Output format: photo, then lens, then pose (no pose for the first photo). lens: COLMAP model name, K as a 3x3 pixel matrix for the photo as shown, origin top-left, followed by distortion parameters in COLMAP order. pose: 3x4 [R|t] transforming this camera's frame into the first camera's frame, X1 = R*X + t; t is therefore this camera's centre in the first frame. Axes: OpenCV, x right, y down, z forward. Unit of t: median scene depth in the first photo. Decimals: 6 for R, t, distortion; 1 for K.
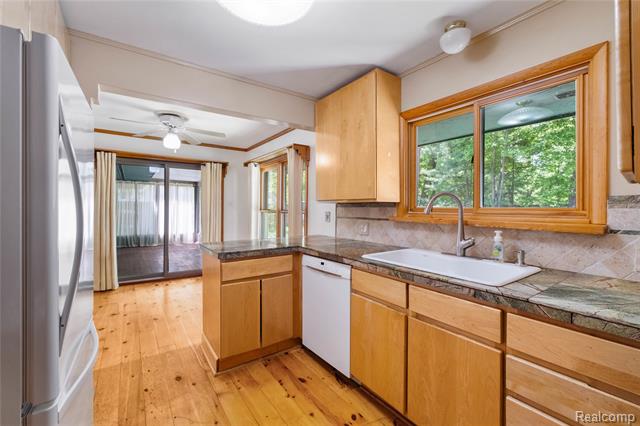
lens RADIAL K [[270.2, 0, 322.4], [0, 270.2, 210.7], [0, 0, 1]] dist [-0.006988, 0.000770]
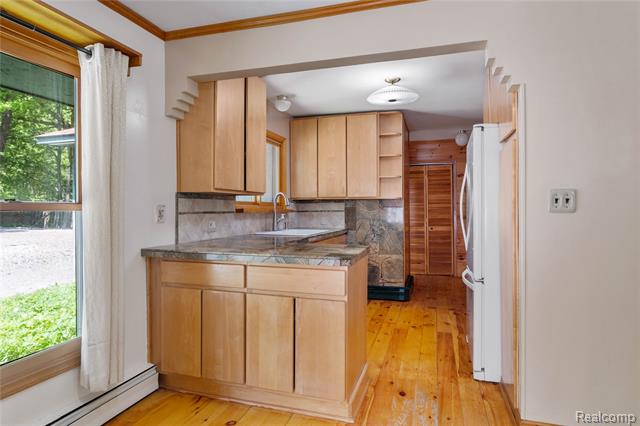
lens RADIAL K [[370.4, 0, 321.9], [0, 370.4, 207.6], [0, 0, 1]] dist [0.002253, 0.000237]
pose [[-0.604637, -0.001966, 0.796499, -1.278550], [0.007542, 0.999938, 0.008193, 0.007962], [-0.796466, 0.010961, -0.604585, 1.848397]]
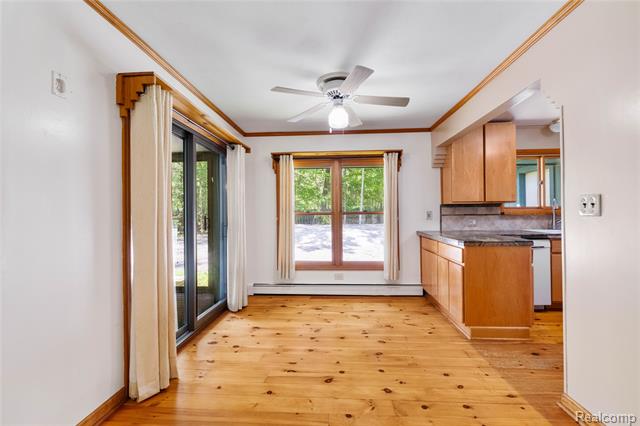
lens RADIAL K [[270.2, 0, 318.6], [0, 270.2, 210.7], [0, 0, 1]] dist [-0.006988, 0.000770]
pose [[0.631042, -0.002387, 0.775745, -1.914209], [0.021478, 0.999666, -0.014395, 0.012899], [-0.775451, 0.025746, 0.630883, 0.939875]]
